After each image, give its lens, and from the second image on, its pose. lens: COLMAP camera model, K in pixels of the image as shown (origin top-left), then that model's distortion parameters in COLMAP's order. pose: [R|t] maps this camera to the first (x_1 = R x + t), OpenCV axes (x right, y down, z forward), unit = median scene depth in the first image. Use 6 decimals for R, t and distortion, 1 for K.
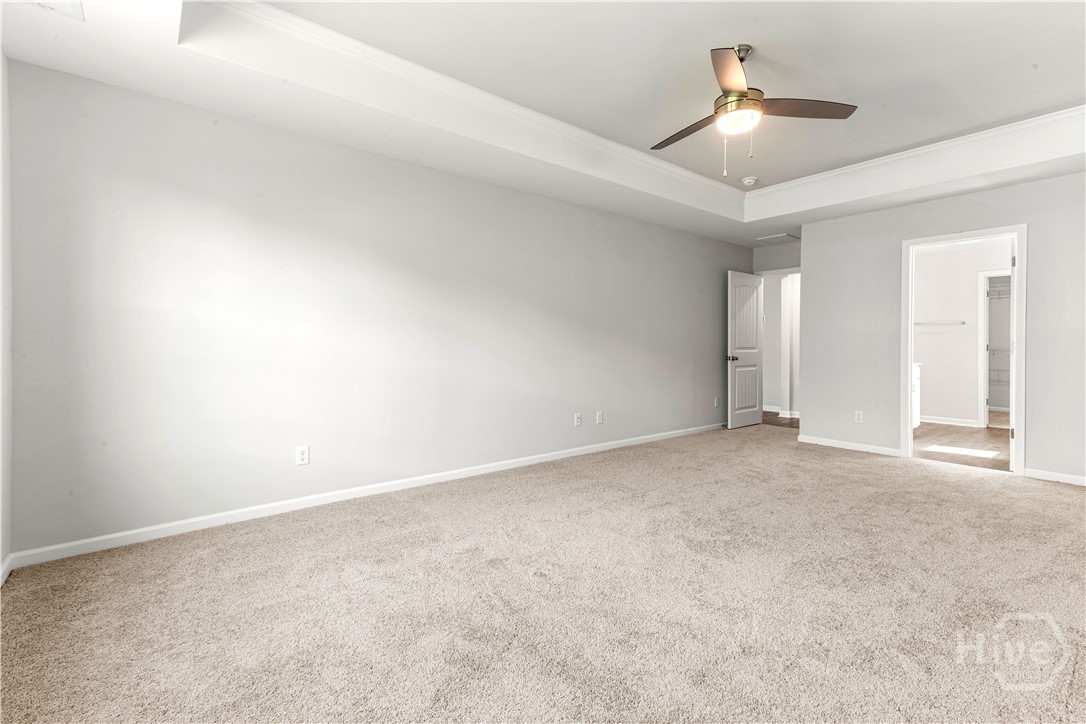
lens RADIAL K [[484.6, 0, 544.5], [0, 484.6, 358.1], [0, 0, 1]] dist [0.014402, 0.000519]
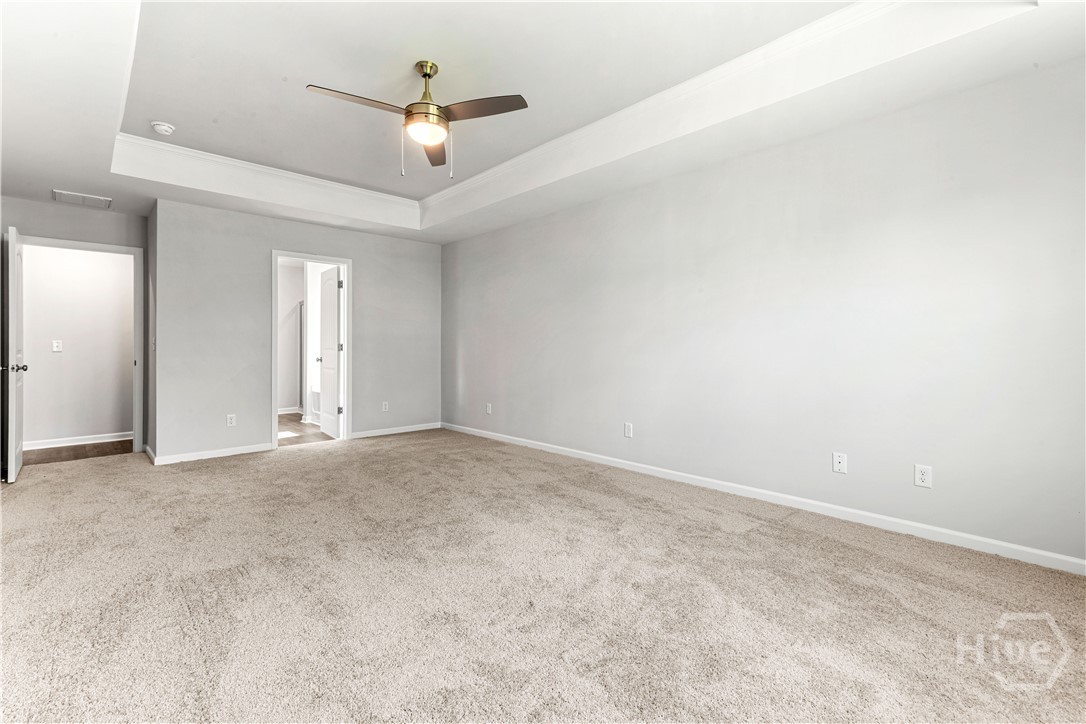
lens RADIAL K [[484.6, 0, 541.5], [0, 484.6, 360.3], [0, 0, 1]] dist [0.014402, 0.000519]
pose [[-0.067780, -0.031700, 0.997197, -0.566278], [0.030159, 0.998973, 0.033806, -0.020847], [-0.997244, 0.032365, -0.066754, 0.707648]]
